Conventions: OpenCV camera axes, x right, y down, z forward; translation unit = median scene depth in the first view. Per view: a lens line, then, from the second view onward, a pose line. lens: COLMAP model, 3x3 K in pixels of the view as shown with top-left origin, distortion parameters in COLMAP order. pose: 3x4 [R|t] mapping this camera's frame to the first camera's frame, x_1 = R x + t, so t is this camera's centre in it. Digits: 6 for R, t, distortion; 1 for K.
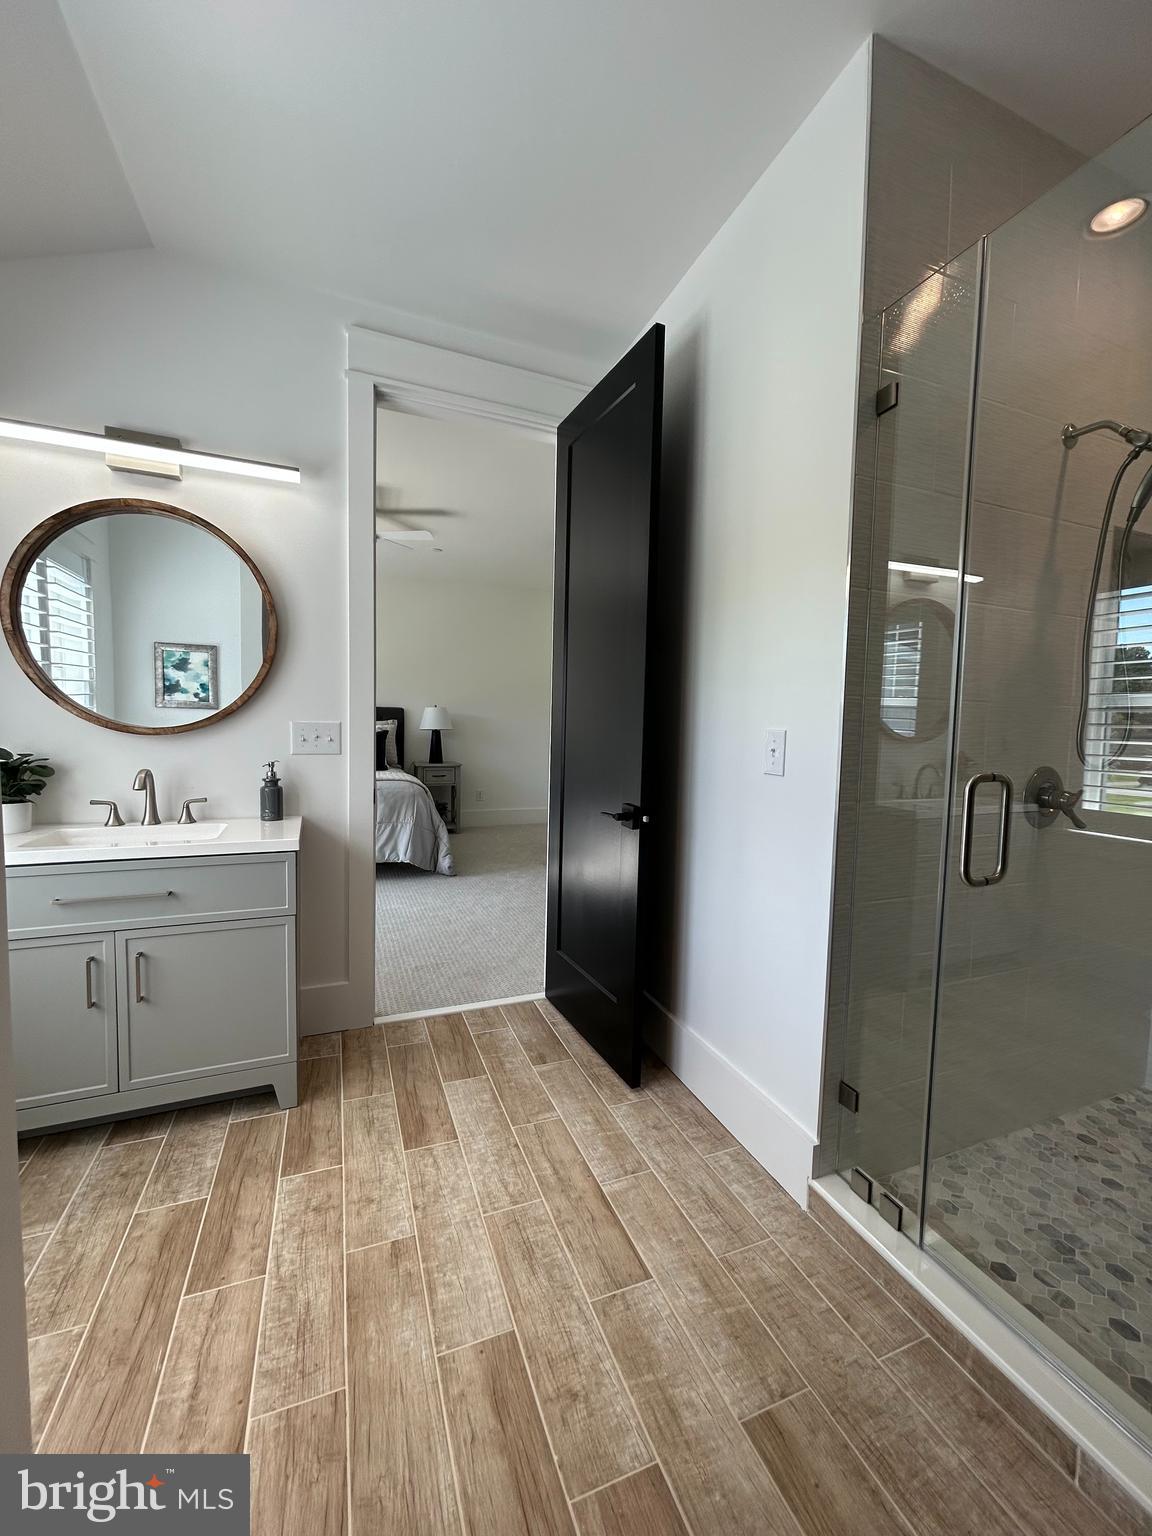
lens RADIAL K [[607.4, 0, 578.9], [0, 607.4, 769.7], [0, 0, 1]] dist [-0.001672, -0.002355]
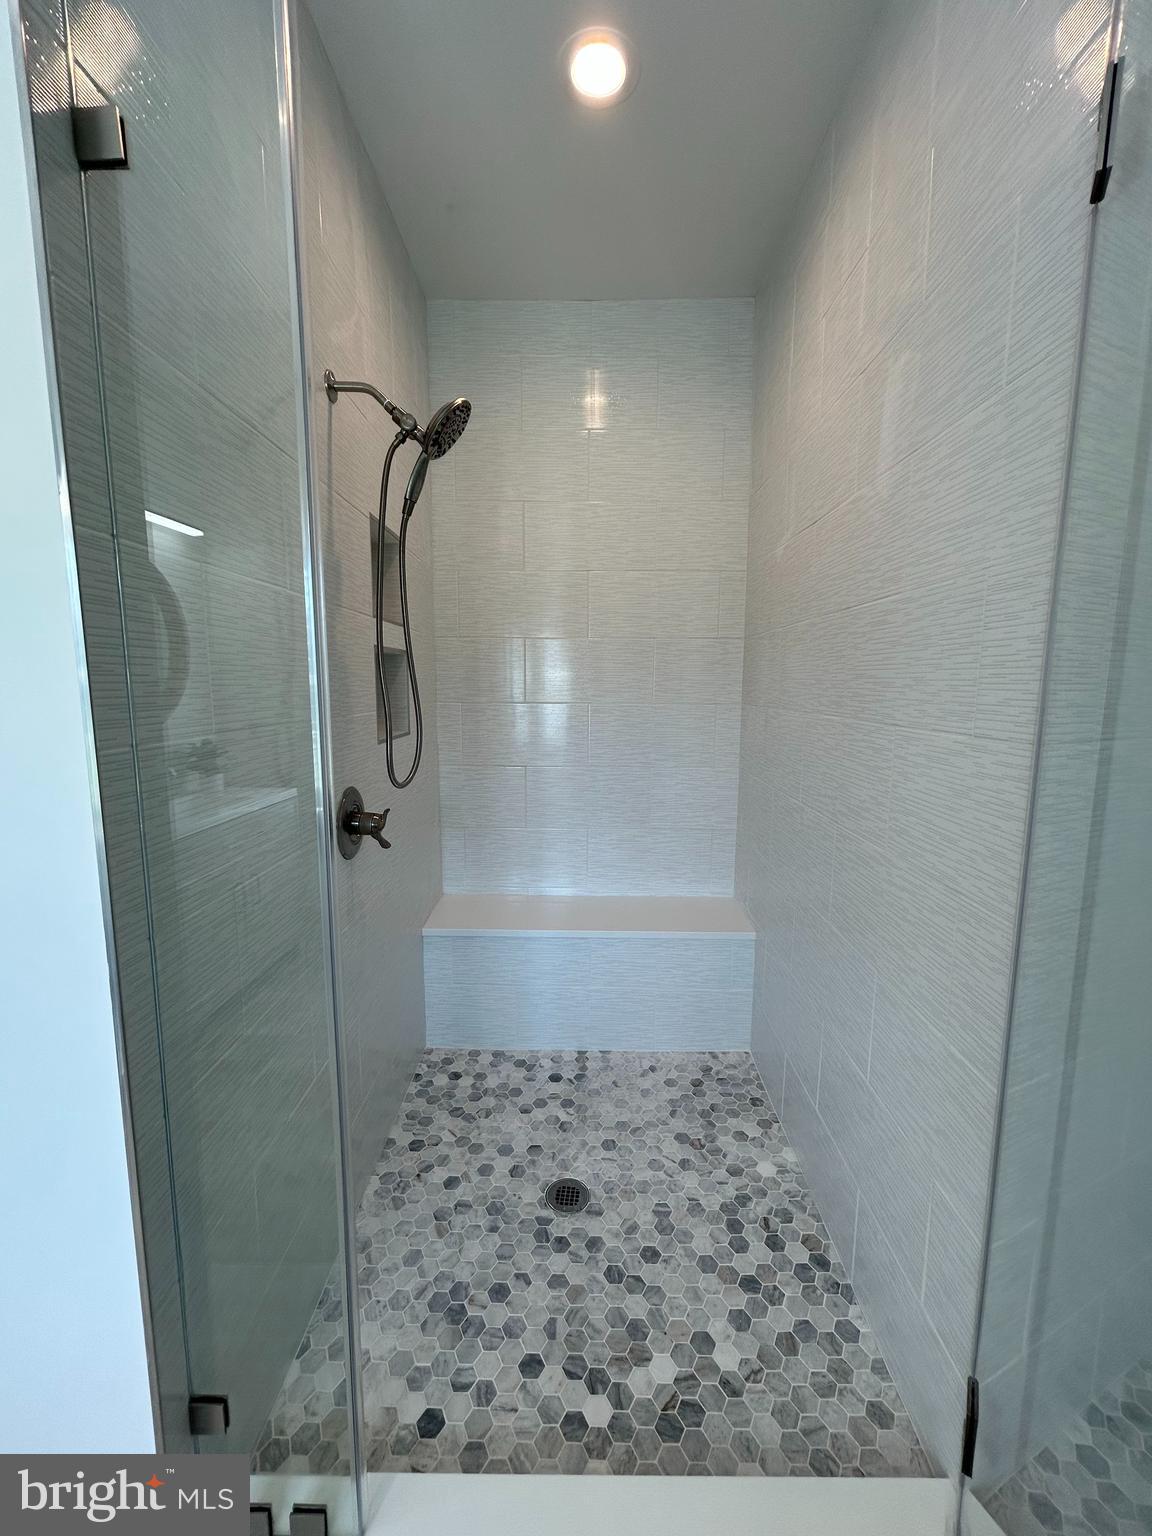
lens RADIAL K [[607.4, 0, 579.1], [0, 607.4, 766.6], [0, 0, 1]] dist [-0.001672, -0.002355]
pose [[0.371226, -0.141533, 0.917693, 0.124809], [0.066828, 0.989824, 0.125624, -0.135744], [-0.926135, 0.014693, 0.376907, 0.423389]]
